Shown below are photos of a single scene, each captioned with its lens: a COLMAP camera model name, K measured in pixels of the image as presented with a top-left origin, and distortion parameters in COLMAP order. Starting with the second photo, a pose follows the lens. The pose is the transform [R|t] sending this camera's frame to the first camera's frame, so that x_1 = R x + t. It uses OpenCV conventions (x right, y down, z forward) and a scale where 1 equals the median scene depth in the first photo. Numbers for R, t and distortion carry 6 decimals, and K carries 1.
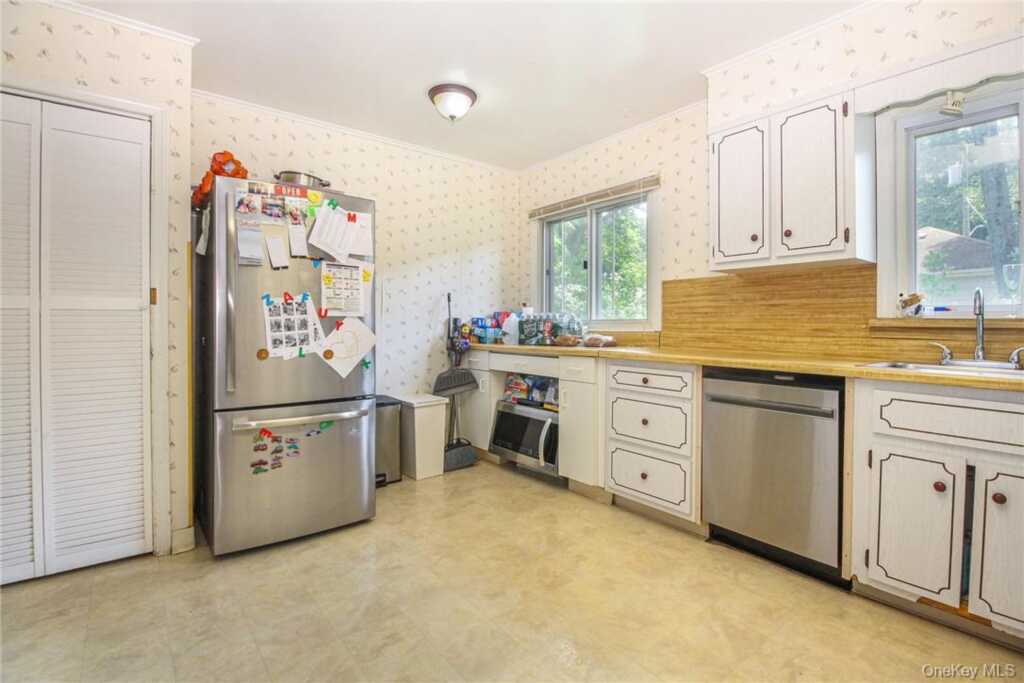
lens RADIAL K [[484.2, 0, 532.7], [0, 484.2, 326.8], [0, 0, 1]] dist [-0.013099, -0.001490]
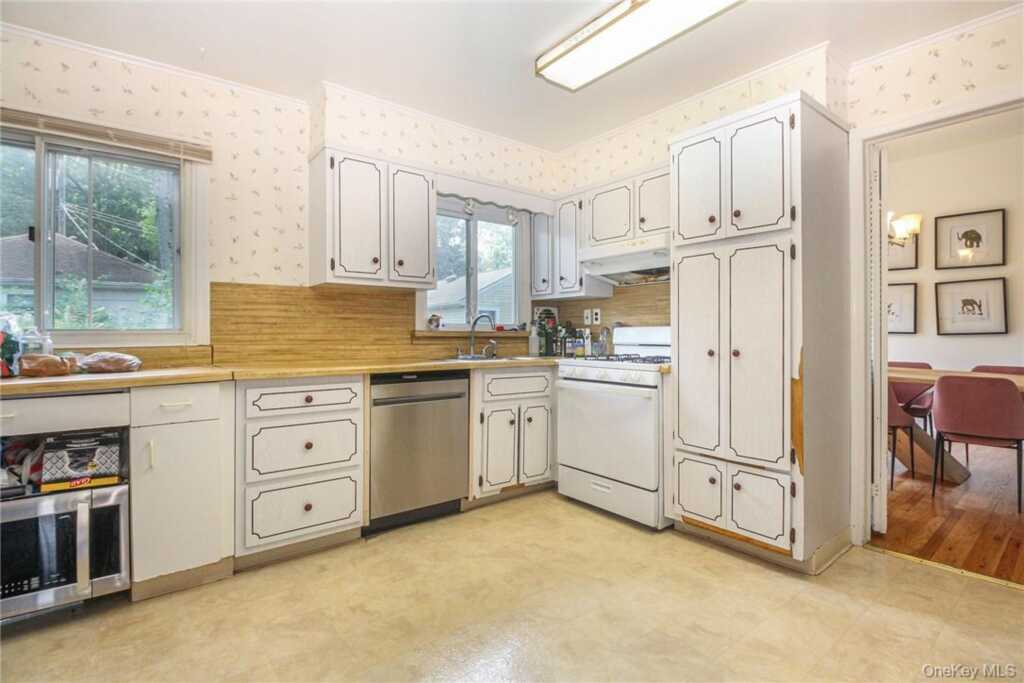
lens RADIAL K [[484.2, 0, 515.2], [0, 484.2, 336.4], [0, 0, 1]] dist [-0.013099, -0.001490]
pose [[0.017802, -0.006016, 0.999823, -0.642235], [0.009096, 0.999941, 0.005855, -0.005574], [-0.999800, 0.008990, 0.017856, 0.600458]]
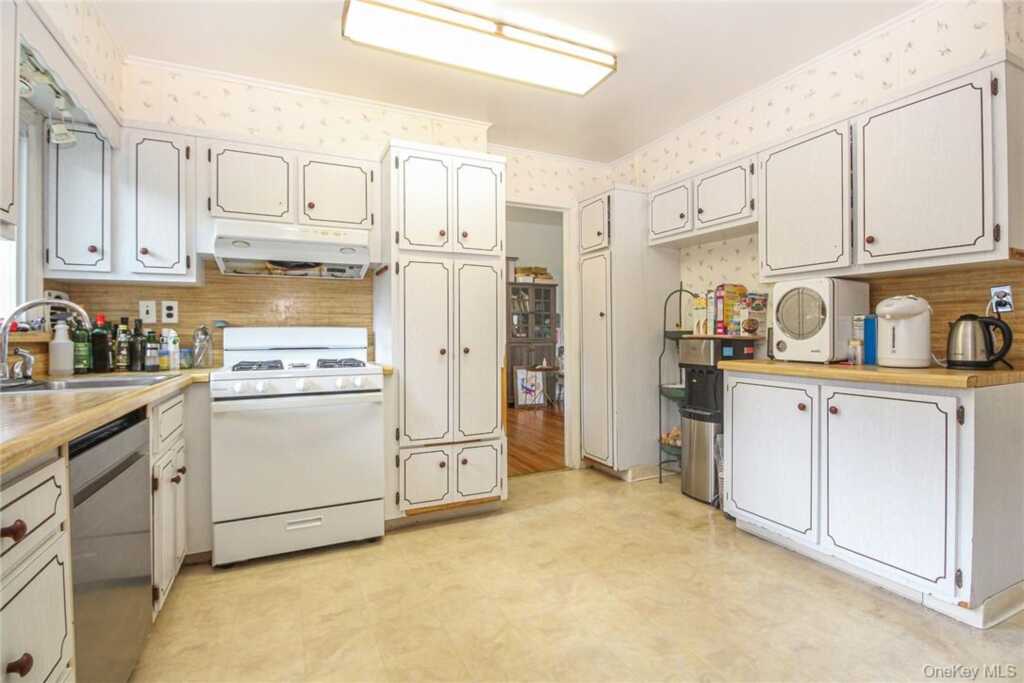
lens RADIAL K [[484.2, 0, 513.1], [0, 484.2, 334.9], [0, 0, 1]] dist [-0.013099, -0.001490]
pose [[-0.967520, 0.002893, 0.252777, -0.135390], [0.007068, 0.999853, 0.015611, -0.016148], [-0.252695, 0.016891, -0.967399, 1.199084]]
